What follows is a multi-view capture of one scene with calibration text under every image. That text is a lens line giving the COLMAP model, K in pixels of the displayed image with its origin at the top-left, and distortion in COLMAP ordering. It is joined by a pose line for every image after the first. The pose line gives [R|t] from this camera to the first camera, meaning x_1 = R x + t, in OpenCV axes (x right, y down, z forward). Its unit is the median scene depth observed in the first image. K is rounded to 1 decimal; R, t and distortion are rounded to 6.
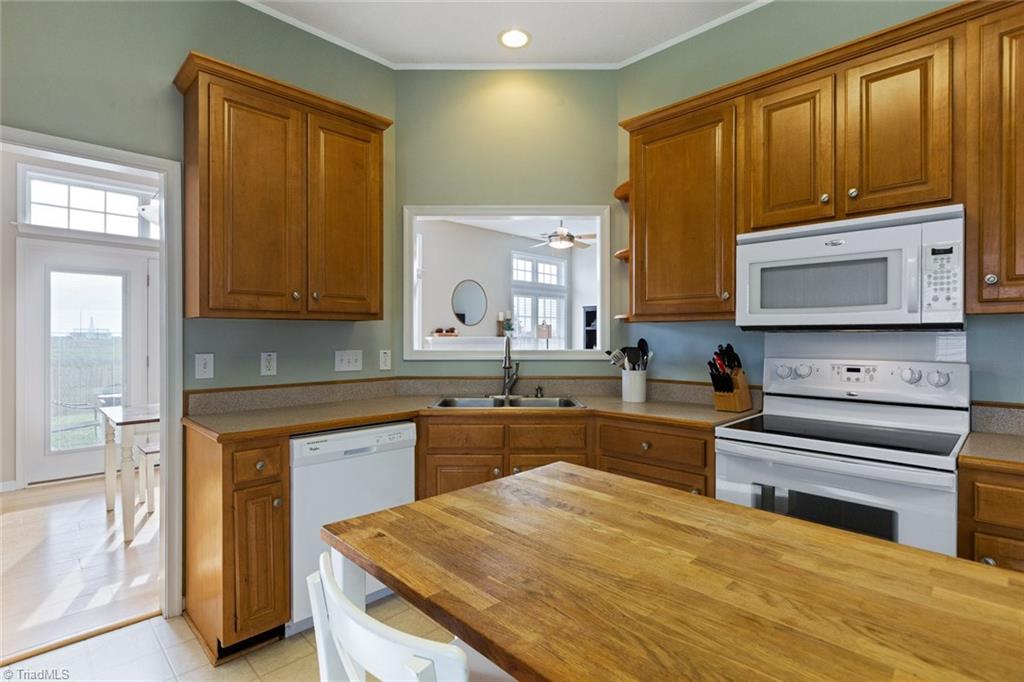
lens RADIAL K [[492.1, 0, 508.2], [0, 492.1, 339.0], [0, 0, 1]] dist [-0.002716, -0.000477]
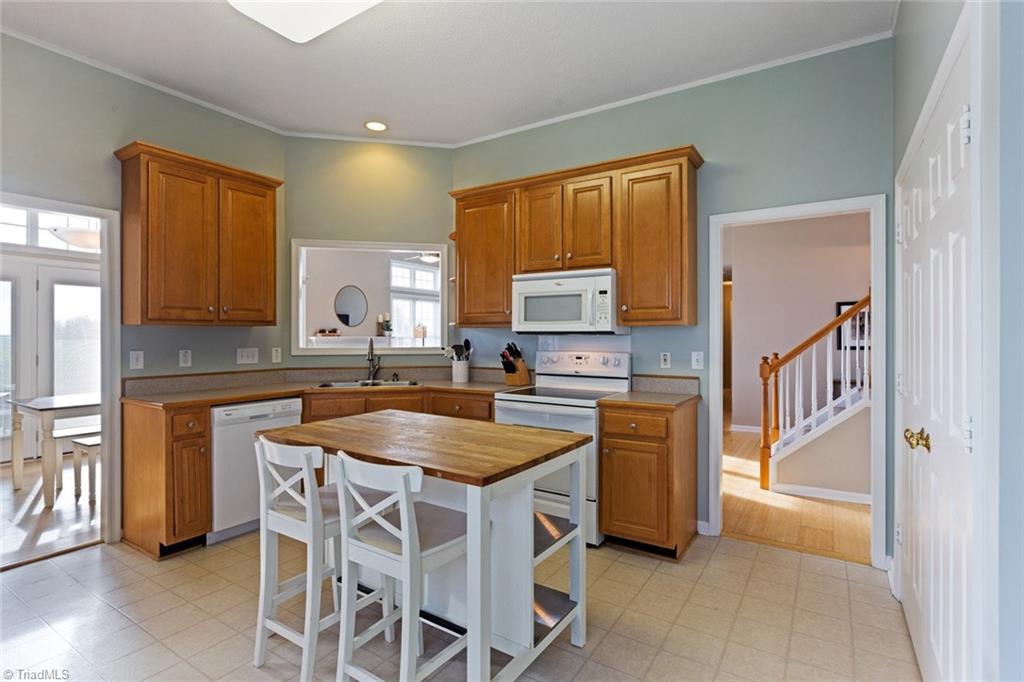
lens RADIAL K [[497.1, 0, 506.5], [0, 497.1, 337.6], [0, 0, 1]] dist [-0.002474, -0.000406]
pose [[0.977926, -0.000612, 0.208949, 0.093034], [0.000624, 1.000000, 0.000011, -0.005993], [-0.208949, 0.000119, 0.977926, -0.538227]]
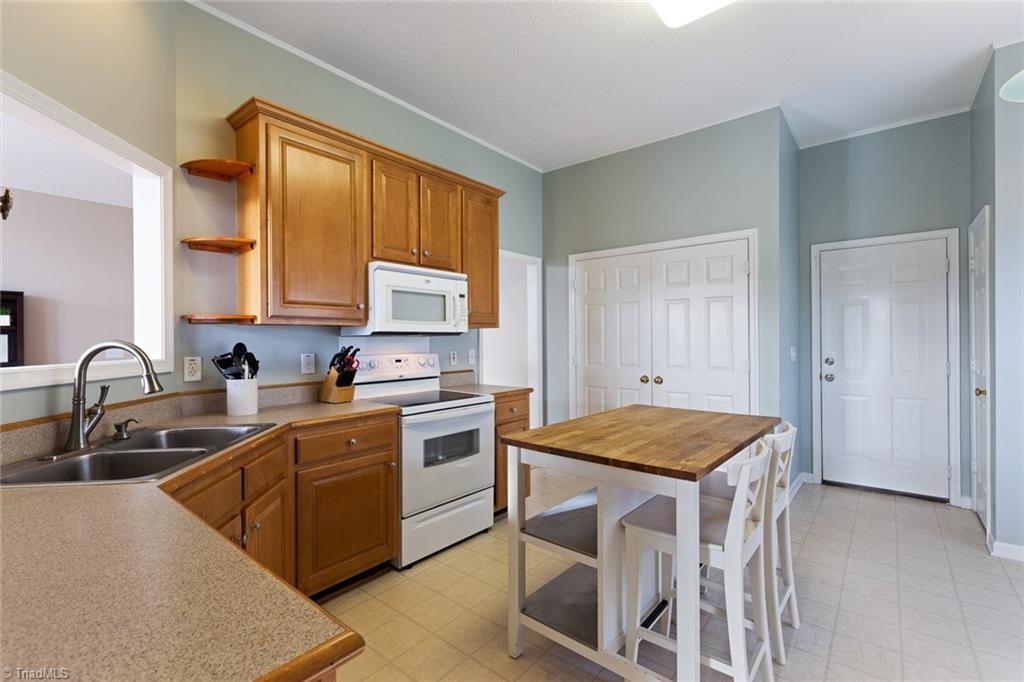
lens RADIAL K [[463.7, 0, 507.8], [0, 463.7, 338.4], [0, 0, 1]] dist [0.001330, 0.000093]
pose [[-0.089282, 0.000694, 0.996006, -0.703257], [0.009787, 0.999952, 0.000181, -0.004589], [-0.995958, 0.009764, -0.089285, 0.691762]]
